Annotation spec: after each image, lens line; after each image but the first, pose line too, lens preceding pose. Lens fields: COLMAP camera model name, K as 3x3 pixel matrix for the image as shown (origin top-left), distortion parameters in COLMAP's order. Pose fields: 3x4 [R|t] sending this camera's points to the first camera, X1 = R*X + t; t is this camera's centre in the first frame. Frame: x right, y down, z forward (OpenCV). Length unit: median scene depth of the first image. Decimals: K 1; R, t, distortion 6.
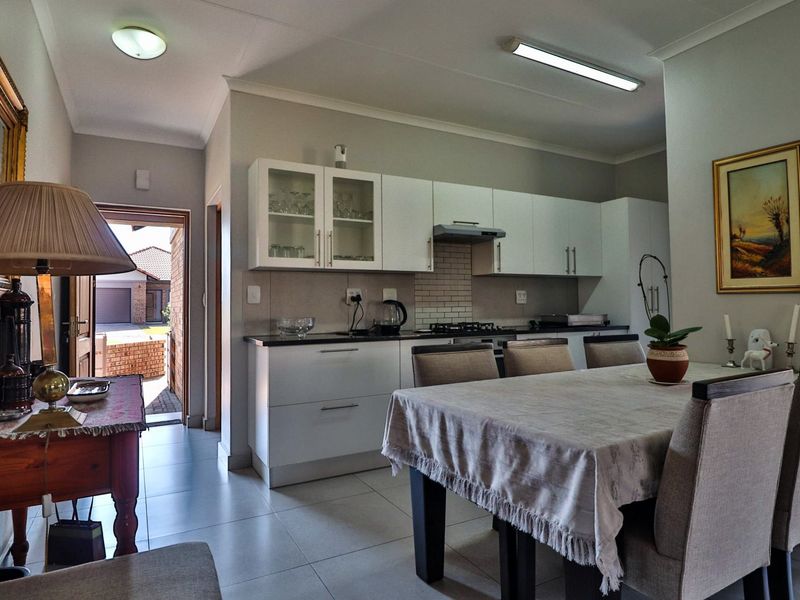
lens RADIAL K [[487.6, 0, 400.0], [0, 487.6, 300.0], [0, 0, 1]] dist [0.002042, 0.000200]
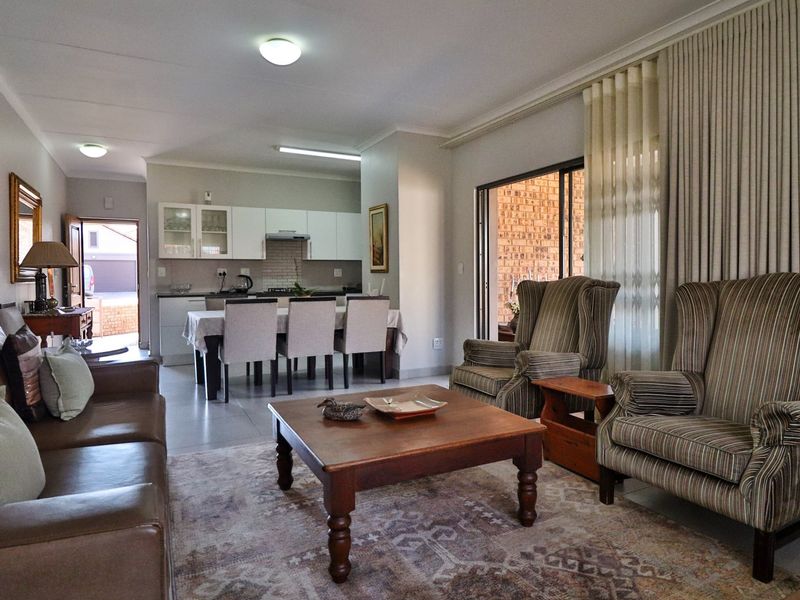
lens RADIAL K [[487.6, 0, 400.0], [0, 487.6, 300.0], [0, 0, 1]] dist [0.002042, 0.000200]
pose [[0.999637, 0.004621, -0.026527, 0.610890], [-0.003072, 0.998304, 0.058130, -0.014294], [0.026750, -0.058028, 0.997957, -0.791124]]
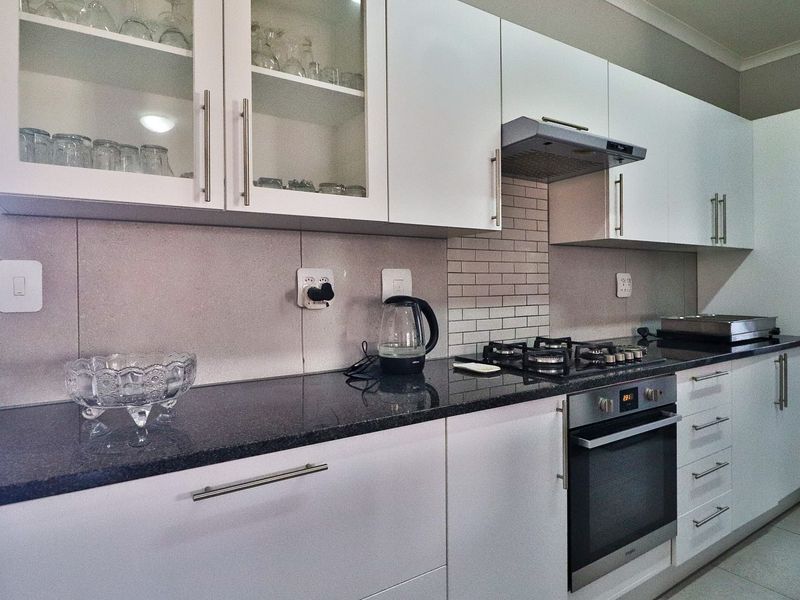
lens RADIAL K [[487.6, 0, 400.0], [0, 487.6, 300.0], [0, 0, 1]] dist [0.002042, 0.000200]
pose [[0.997736, 0.002085, 0.067220, -0.049569], [-0.005192, 0.998924, 0.046088, -0.016215], [-0.067052, -0.046333, 0.996673, 0.569957]]
